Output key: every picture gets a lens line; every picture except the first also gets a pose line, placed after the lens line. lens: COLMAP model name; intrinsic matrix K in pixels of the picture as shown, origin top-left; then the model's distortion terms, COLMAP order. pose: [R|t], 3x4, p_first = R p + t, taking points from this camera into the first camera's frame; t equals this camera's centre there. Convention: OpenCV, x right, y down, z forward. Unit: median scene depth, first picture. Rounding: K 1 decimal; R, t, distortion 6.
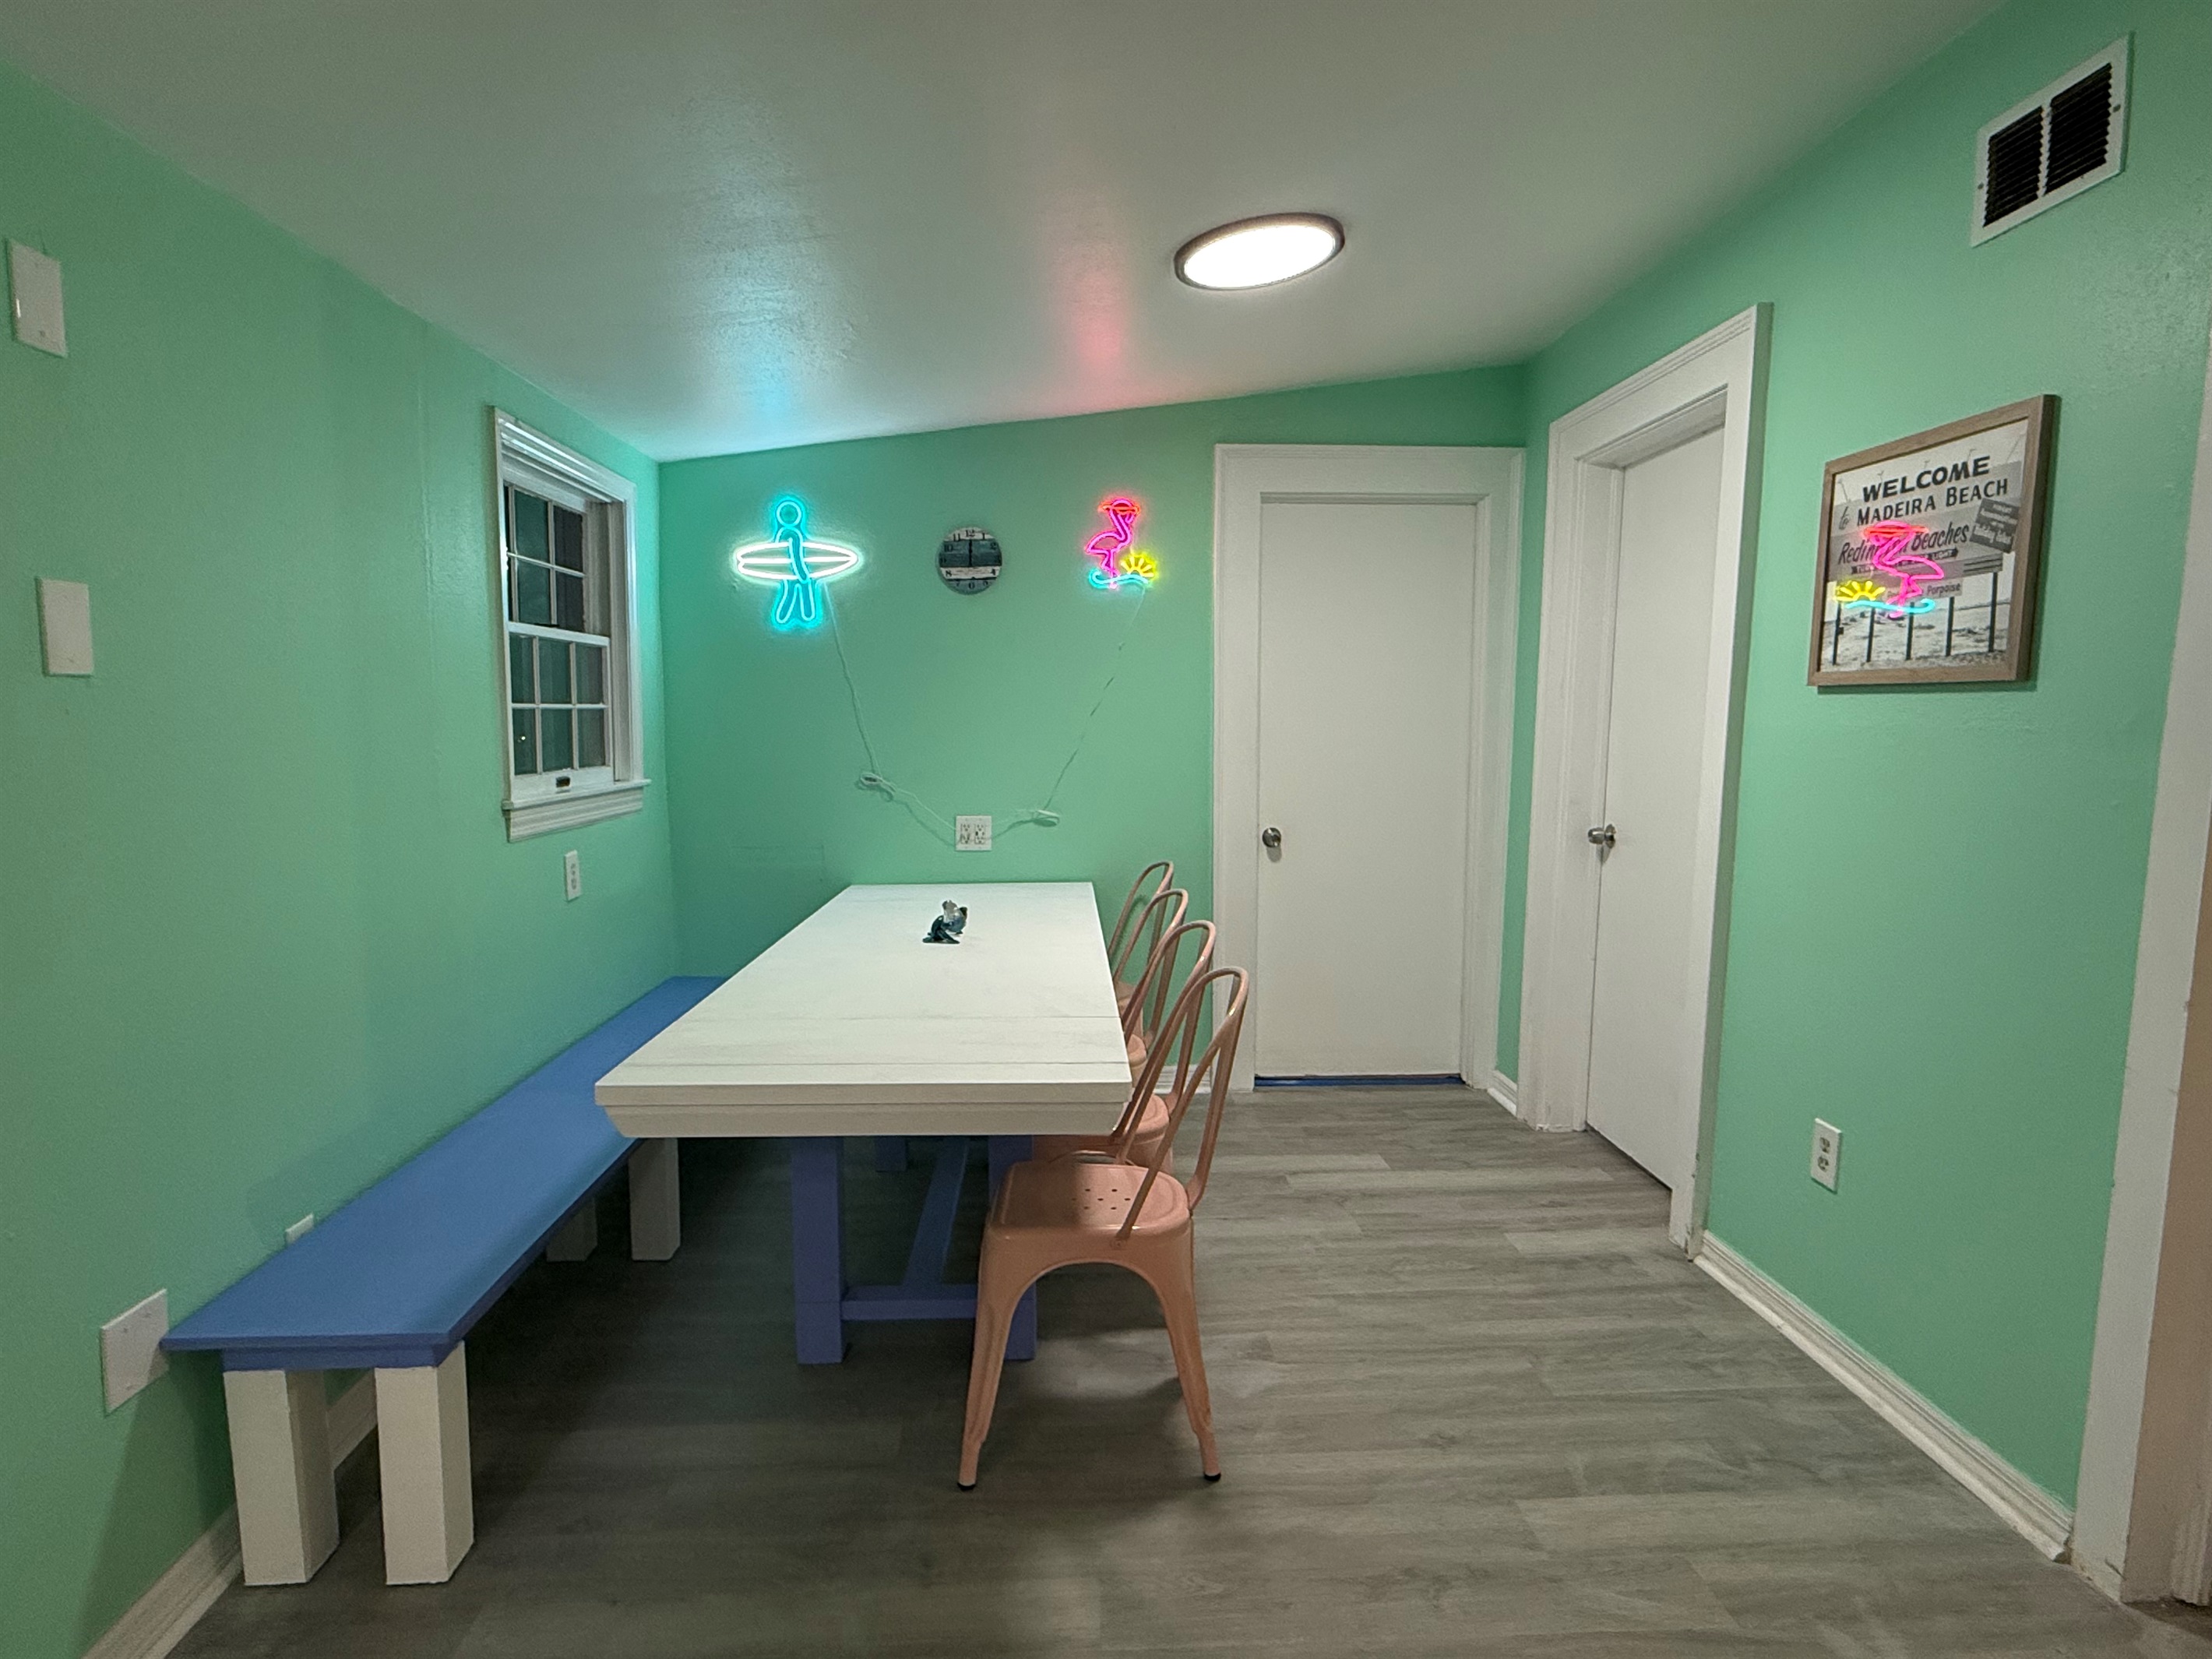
lens RADIAL K [[1134.9, 0, 1106.0], [0, 1134.9, 829.5], [0, 0, 1]] dist [0.000207, 0.000701]
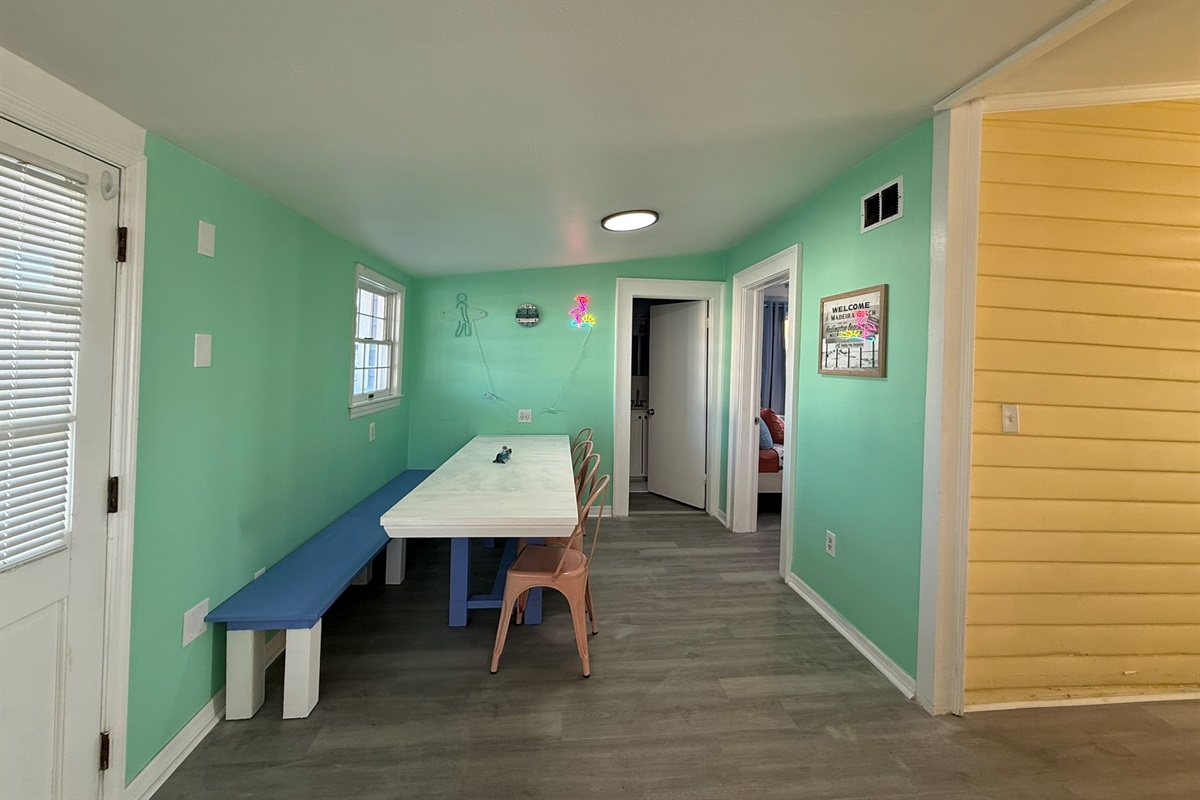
lens RADIAL K [[438.3, 0, 598.9], [0, 438.3, 356.2], [0, 0, 1]] dist [0.001028, 0.000041]
pose [[0.998715, 0.021814, 0.045738, 0.013534], [-0.016542, 0.993498, -0.112645, -0.041801], [-0.047898, 0.111744, 0.992582, -0.093452]]
